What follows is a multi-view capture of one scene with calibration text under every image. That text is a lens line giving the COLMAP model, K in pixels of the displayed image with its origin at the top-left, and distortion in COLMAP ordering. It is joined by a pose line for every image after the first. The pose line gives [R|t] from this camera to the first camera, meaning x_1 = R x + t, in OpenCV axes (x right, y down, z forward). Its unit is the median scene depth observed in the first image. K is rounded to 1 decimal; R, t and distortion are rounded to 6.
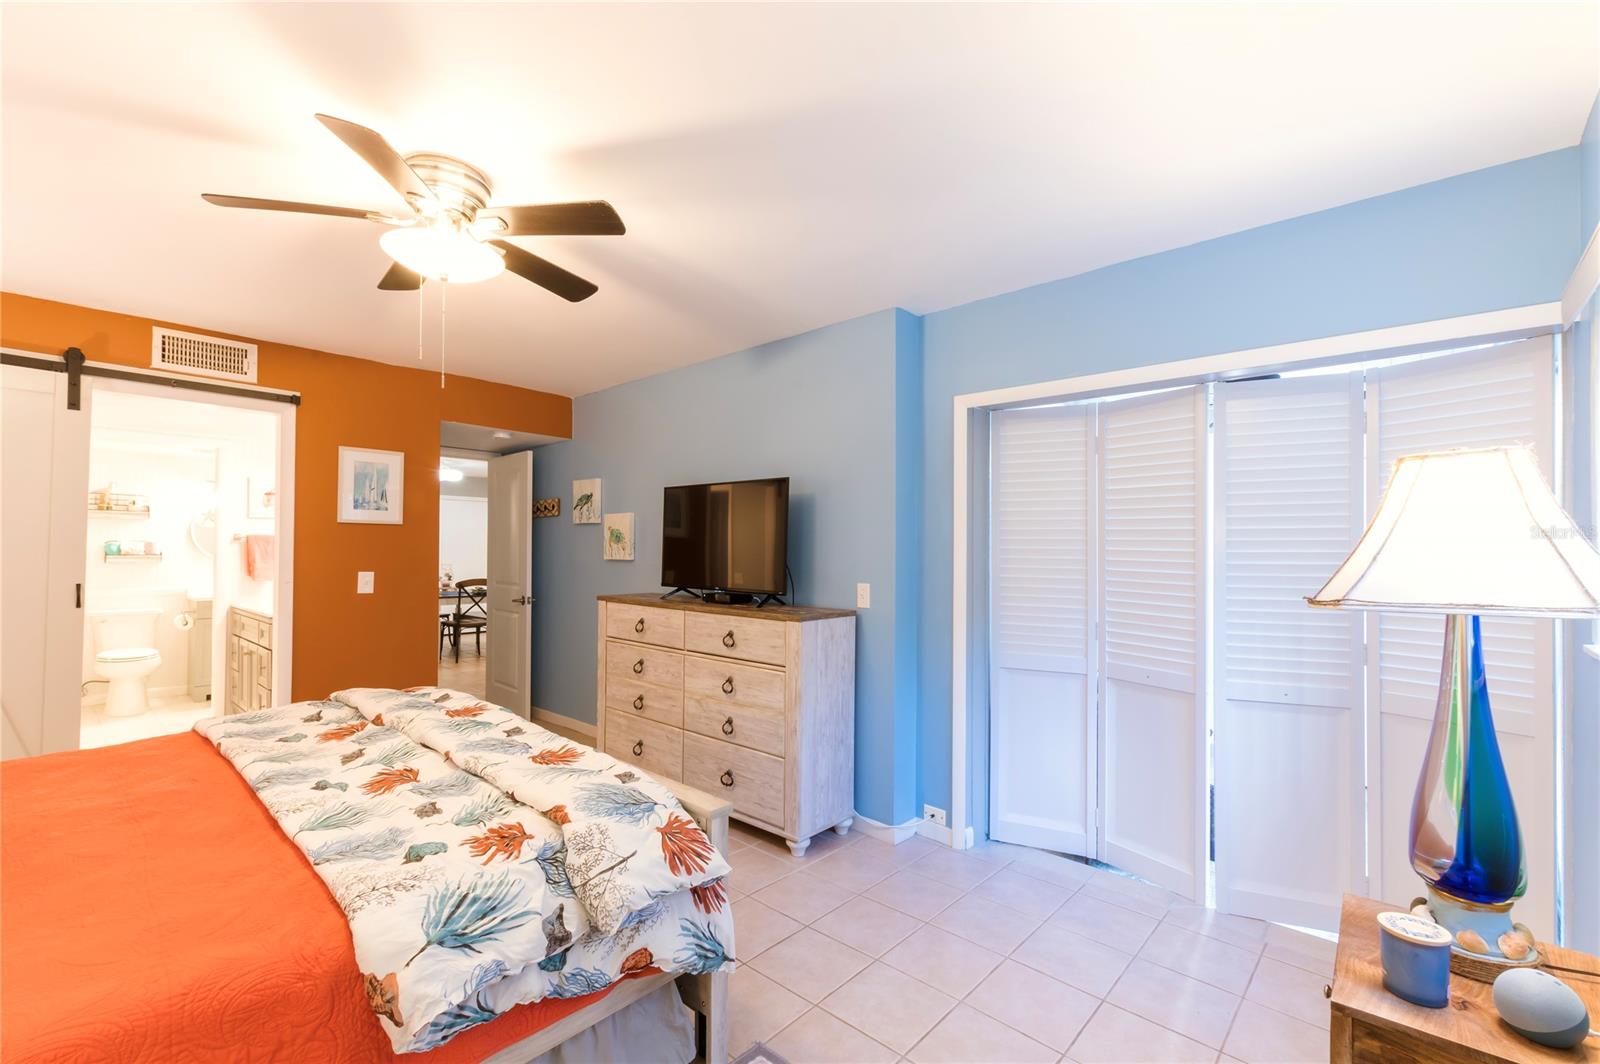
lens RADIAL K [[703.0, 0, 797.7], [0, 703.0, 536.2], [0, 0, 1]] dist [0.005292, -0.000462]
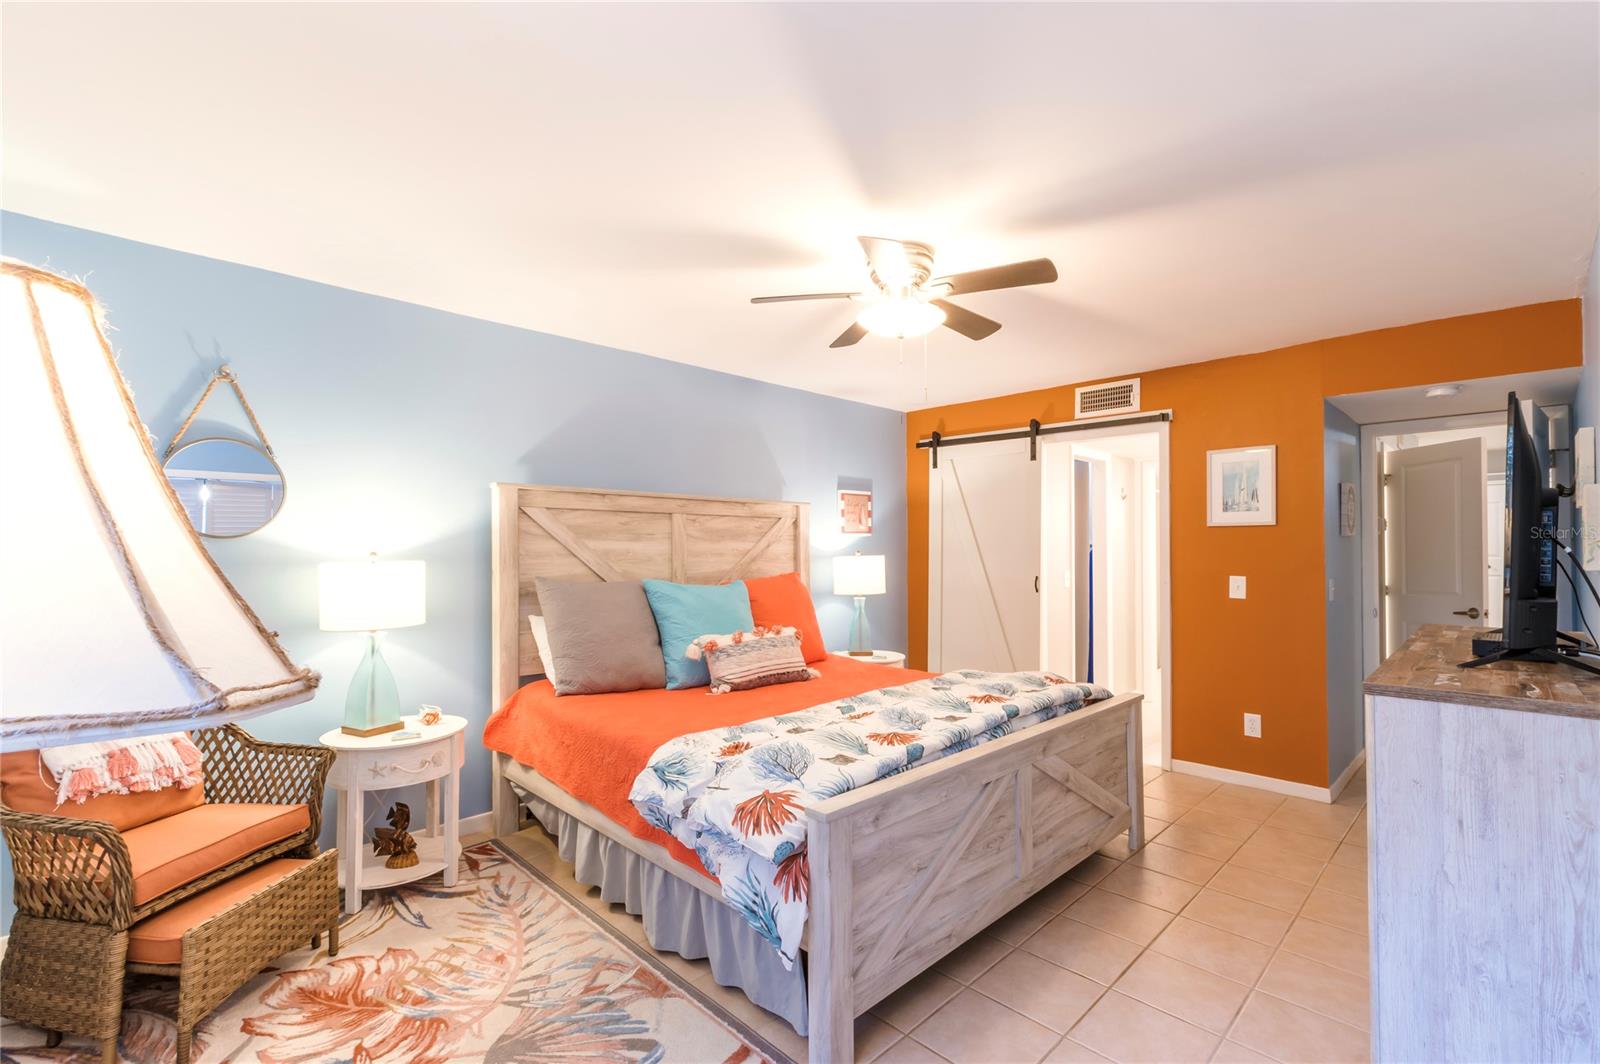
lens RADIAL K [[703.0, 0, 792.1], [0, 703.0, 544.8], [0, 0, 1]] dist [0.005292, -0.000462]
pose [[-0.074949, -0.014628, -0.997080, 0.407469], [0.019582, 0.999678, -0.016138, 0.011905], [0.996995, -0.020735, -0.074638, 0.480599]]
